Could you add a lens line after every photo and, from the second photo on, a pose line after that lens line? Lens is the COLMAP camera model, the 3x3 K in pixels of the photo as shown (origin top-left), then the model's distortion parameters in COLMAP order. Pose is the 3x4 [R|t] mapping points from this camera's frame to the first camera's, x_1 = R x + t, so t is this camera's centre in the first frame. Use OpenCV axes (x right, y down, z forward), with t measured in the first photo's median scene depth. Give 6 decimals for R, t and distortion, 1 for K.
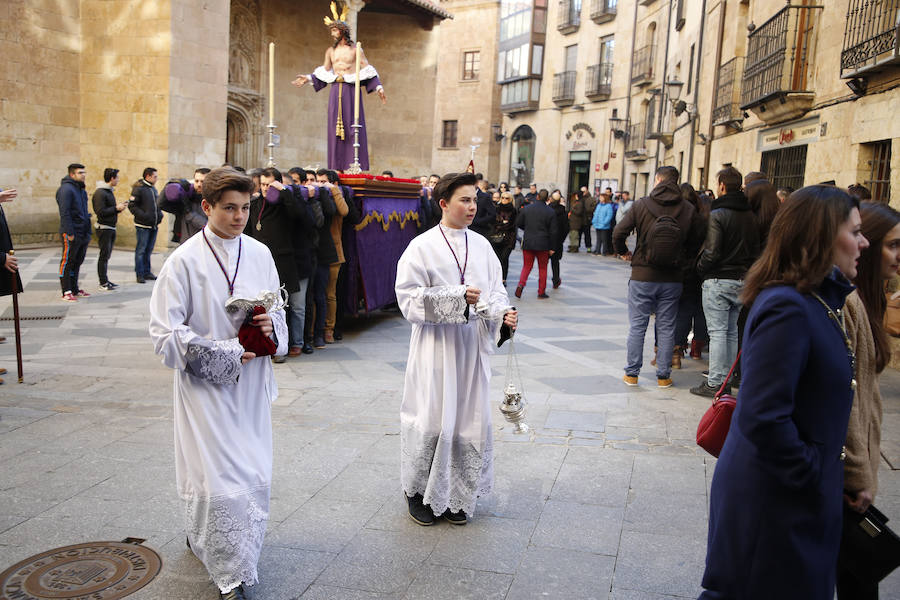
lens RADIAL K [[881.5, 0, 440.6], [0, 881.5, 303.3], [0, 0, 1]] dist [0.069231, 0.020478]
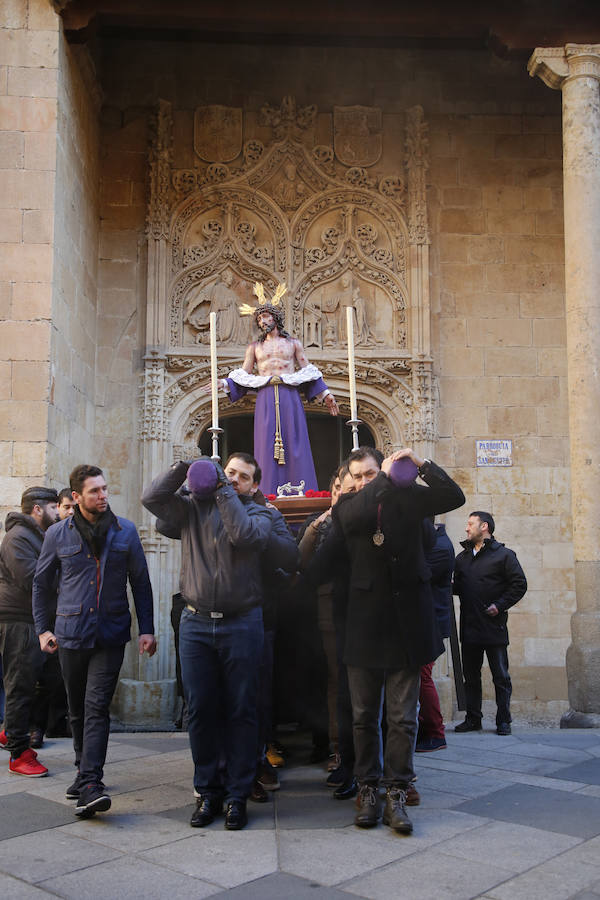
lens RADIAL K [[881.5, 0, 306.1], [0, 881.5, 460.7], [0, 0, 1]] dist [0.069231, 0.020478]
pose [[0.493850, -0.163203, -0.854094, 0.123046], [-0.088732, 0.967643, -0.236207, -0.062014], [0.865008, 0.192436, 0.463390, 0.643997]]
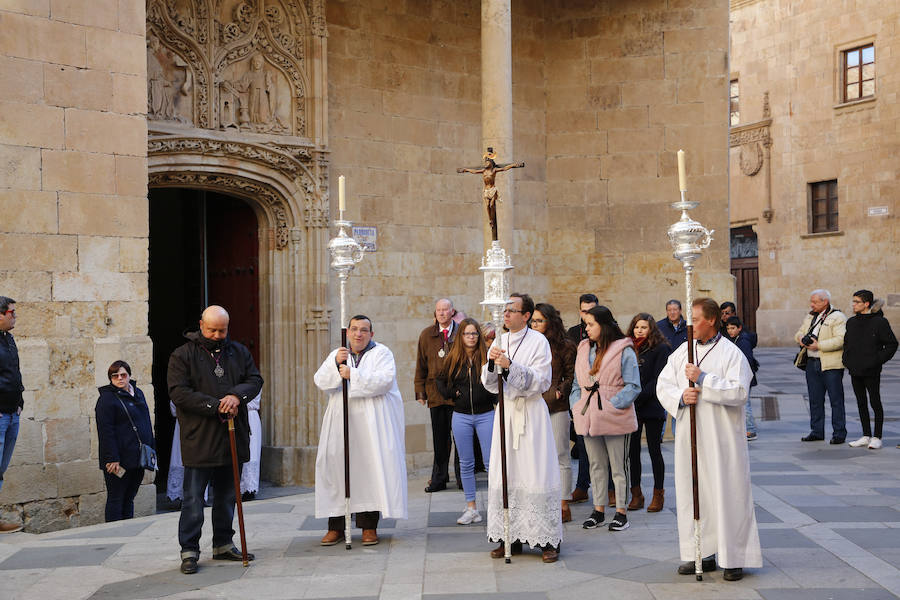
lens RADIAL K [[1310.7, 0, 439.8], [0, 1310.7, 298.9], [0, 0, 1]] dist [0.222384, 0.067797]
pose [[0.947643, -0.072378, -0.311022, 0.061659], [0.025762, 0.988129, -0.151454, -0.039045], [0.318292, 0.135511, 0.938257, 0.317234]]
